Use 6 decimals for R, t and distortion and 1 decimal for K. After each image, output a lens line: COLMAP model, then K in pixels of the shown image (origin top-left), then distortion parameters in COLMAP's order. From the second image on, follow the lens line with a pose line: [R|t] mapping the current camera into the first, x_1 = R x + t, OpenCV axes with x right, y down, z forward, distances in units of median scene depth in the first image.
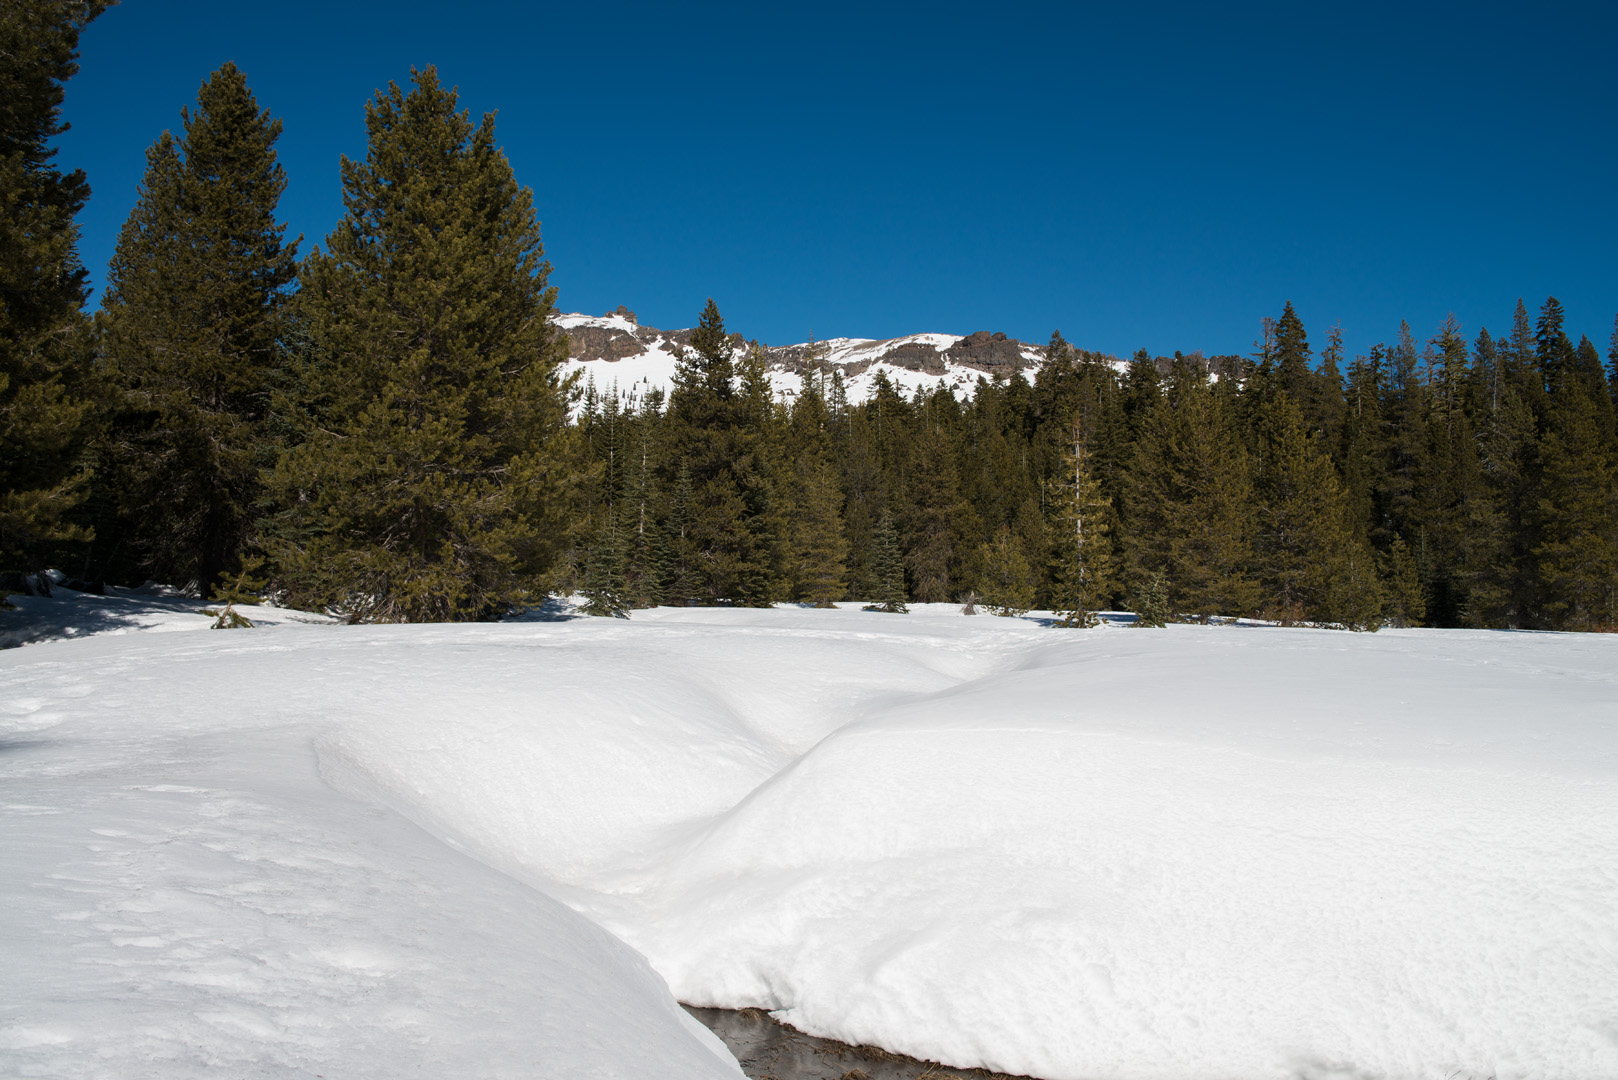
lens RADIAL K [[1296.7, 0, 815.5], [0, 1296.7, 540.5], [0, 0, 1]] dist [-0.069242, 0.048542]
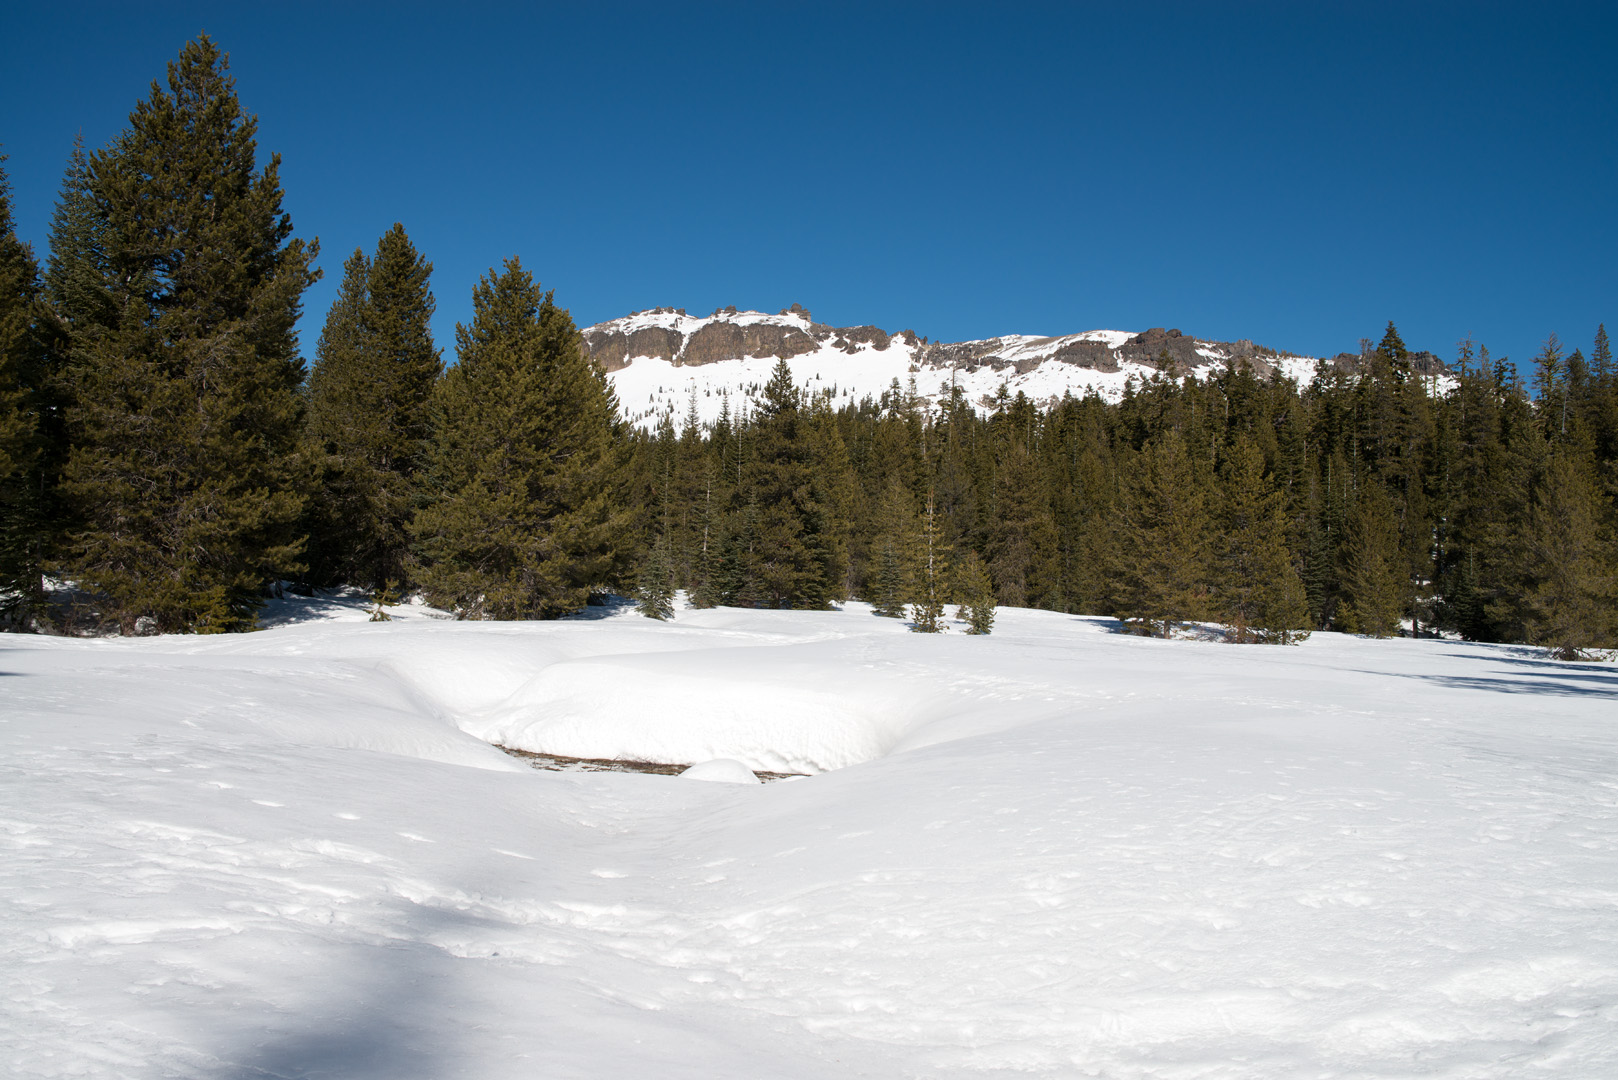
lens RADIAL K [[1296.7, 0, 810.4], [0, 1296.7, 544.4], [0, 0, 1]] dist [-0.069242, 0.048542]
pose [[0.990475, 0.015436, -0.136825, 0.122511], [-0.014526, 0.999865, 0.007647, -0.019110], [0.136925, -0.005586, 0.990566, -0.223148]]
